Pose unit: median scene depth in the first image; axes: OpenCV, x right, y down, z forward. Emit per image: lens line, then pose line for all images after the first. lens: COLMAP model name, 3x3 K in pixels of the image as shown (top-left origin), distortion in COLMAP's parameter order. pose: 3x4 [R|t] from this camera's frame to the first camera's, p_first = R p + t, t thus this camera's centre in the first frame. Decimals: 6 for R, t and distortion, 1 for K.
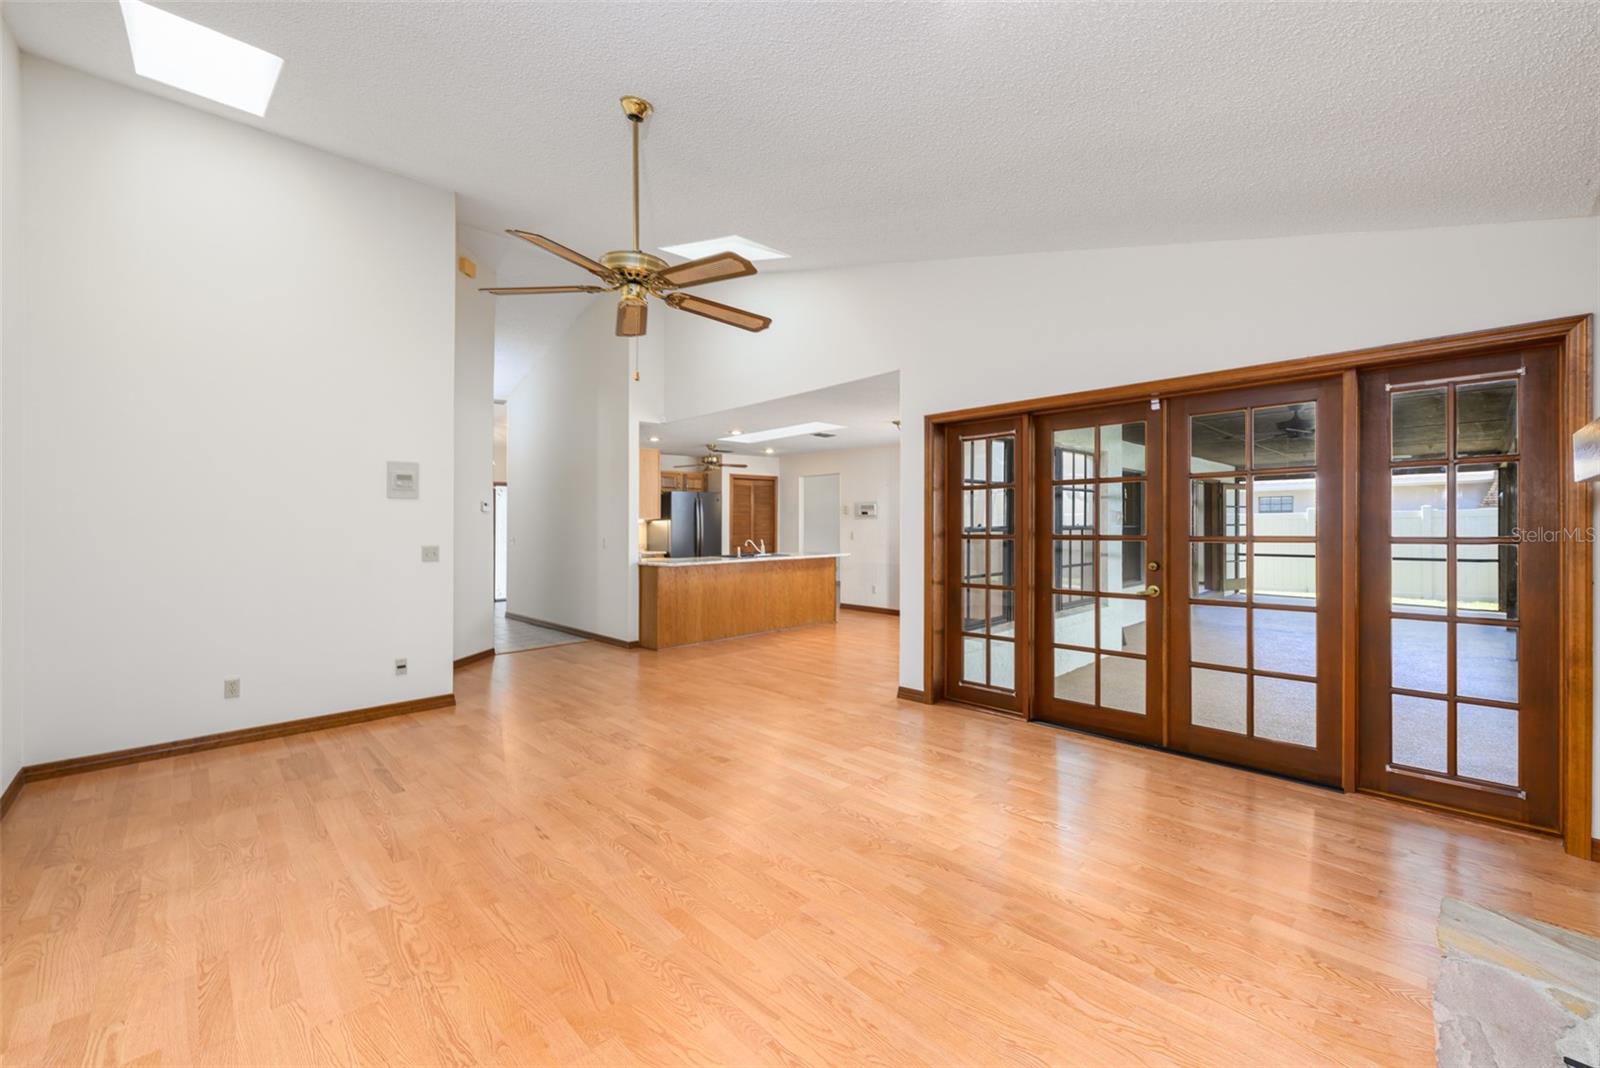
lens RADIAL K [[632.5, 0, 779.7], [0, 632.5, 528.6], [0, 0, 1]] dist [-0.004875, 0.001147]
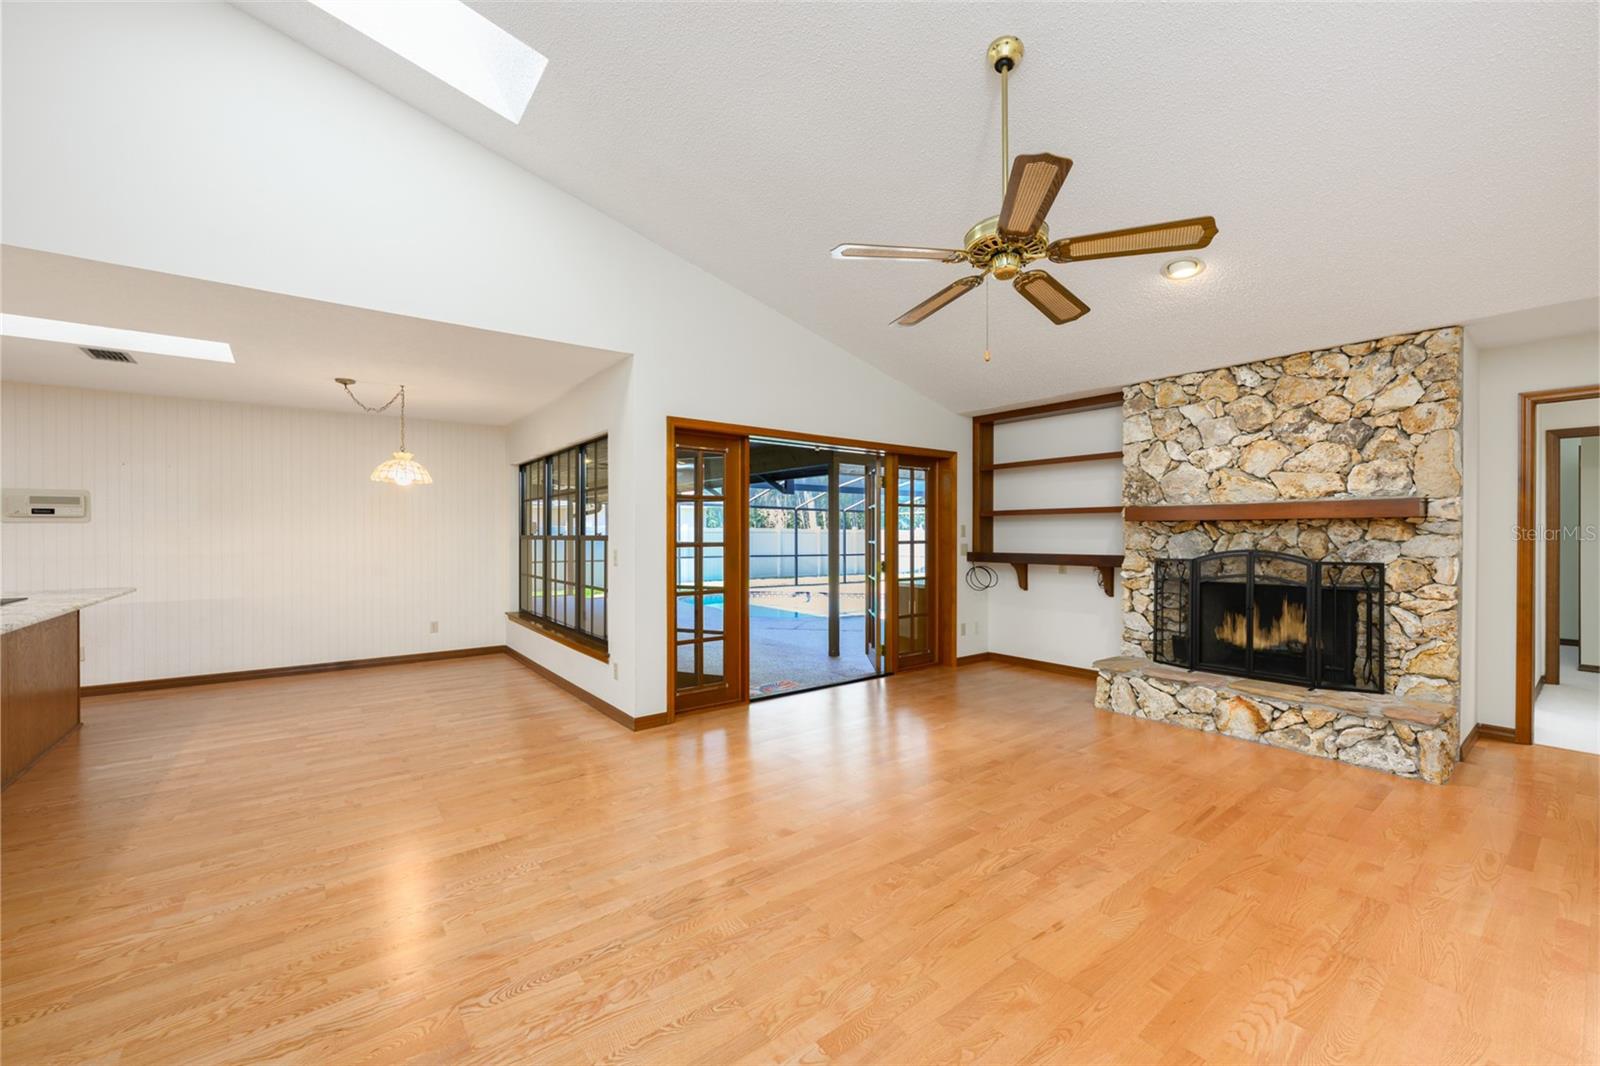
lens RADIAL K [[632.5, 0, 800.6], [0, 632.5, 536.0], [0, 0, 1]] dist [-0.004875, 0.001147]
pose [[0.082123, 0.002525, 0.996619, -0.325094], [0.005658, 0.999979, -0.003000, 0.000827], [-0.996606, 0.005886, 0.082107, 0.343398]]
